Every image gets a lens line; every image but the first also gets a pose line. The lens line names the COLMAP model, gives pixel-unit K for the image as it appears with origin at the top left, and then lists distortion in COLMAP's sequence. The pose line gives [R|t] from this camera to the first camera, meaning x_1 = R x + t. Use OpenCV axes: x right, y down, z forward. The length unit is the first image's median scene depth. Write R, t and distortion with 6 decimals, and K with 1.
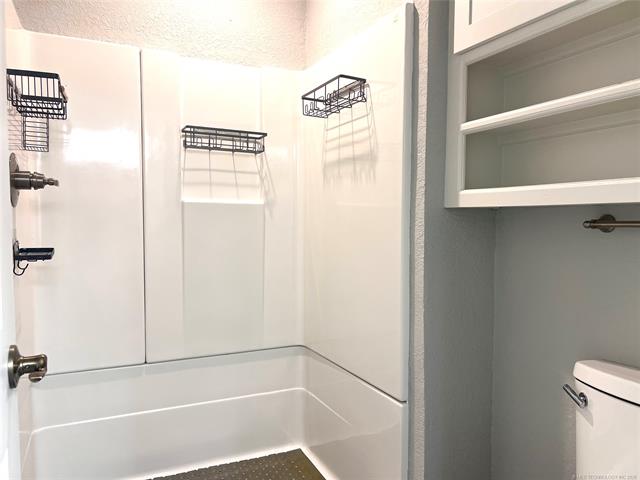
lens RADIAL K [[484.1, 0, 320.1], [0, 484.1, 240.3], [0, 0, 1]] dist [0.048859, -0.054458]
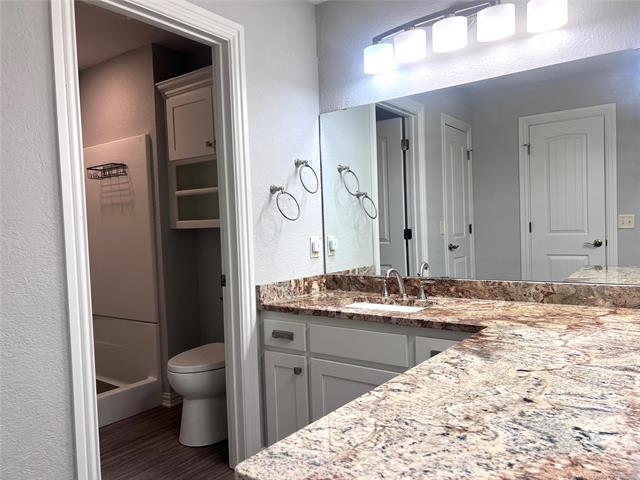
lens RADIAL K [[484.1, 0, 320.2], [0, 484.1, 241.3], [0, 0, 1]] dist [0.048859, -0.054458]
pose [[0.877700, -0.053418, 0.476224, -0.188500], [0.061286, 0.998120, -0.000992, 0.029791], [-0.475276, 0.030057, 0.879323, -1.196749]]
